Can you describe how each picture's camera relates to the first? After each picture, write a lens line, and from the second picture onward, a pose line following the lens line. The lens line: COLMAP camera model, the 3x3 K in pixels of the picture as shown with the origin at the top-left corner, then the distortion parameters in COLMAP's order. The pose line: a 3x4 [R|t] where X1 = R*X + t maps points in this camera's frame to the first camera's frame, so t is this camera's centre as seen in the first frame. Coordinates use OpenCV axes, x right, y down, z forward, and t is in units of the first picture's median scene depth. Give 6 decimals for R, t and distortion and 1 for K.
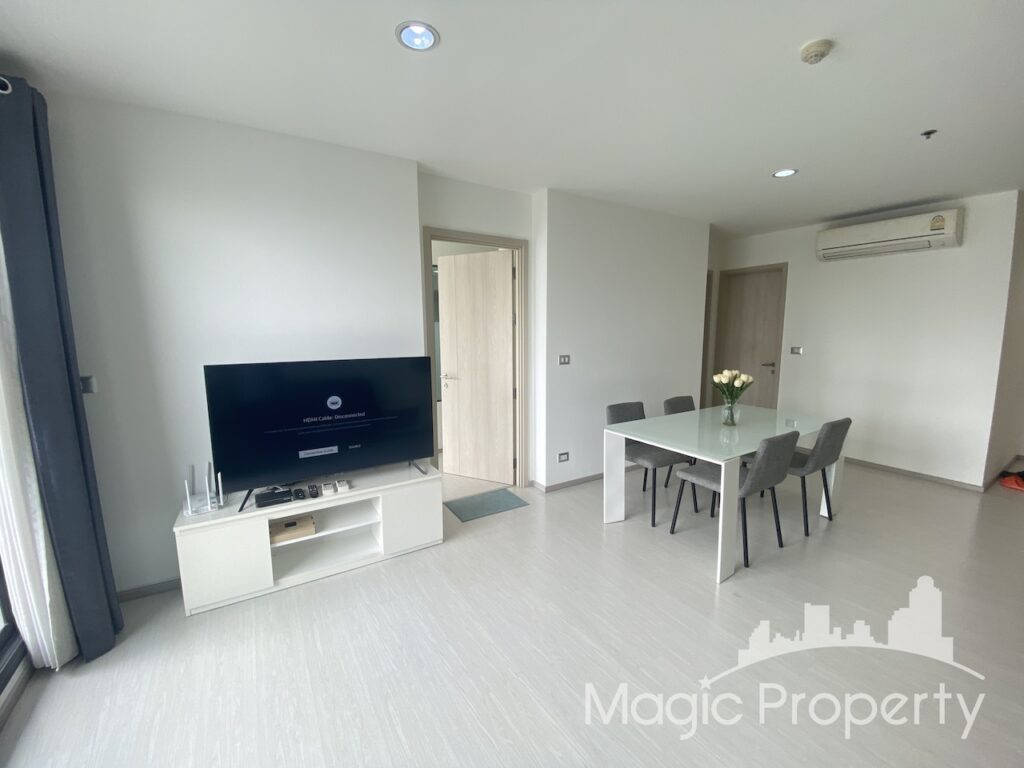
lens RADIAL K [[411.2, 0, 511.5], [0, 411.2, 385.0], [0, 0, 1]] dist [0.038218, -0.029221]
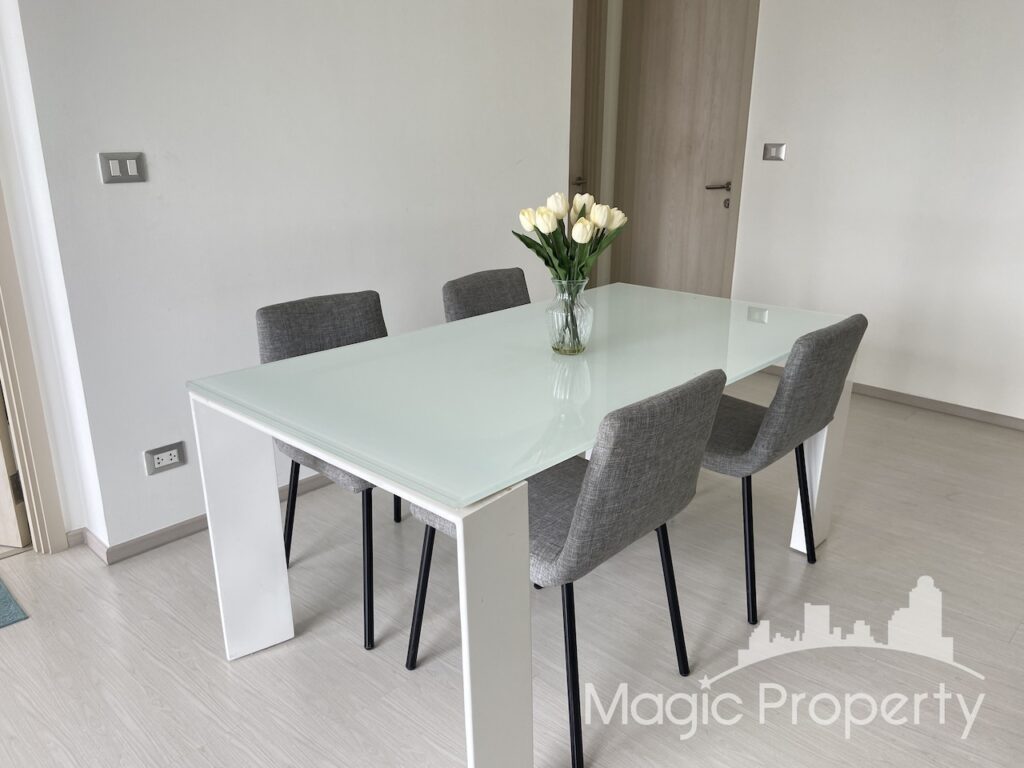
lens RADIAL K [[722.4, 0, 510.3], [0, 722.4, 369.2], [0, 0, 1]] dist [0.054673, -0.000829]
pose [[0.975275, -0.070409, 0.209477, 0.337477], [0.033871, 0.984313, 0.173149, 0.001460], [-0.218382, -0.161773, 0.962361, 0.398915]]
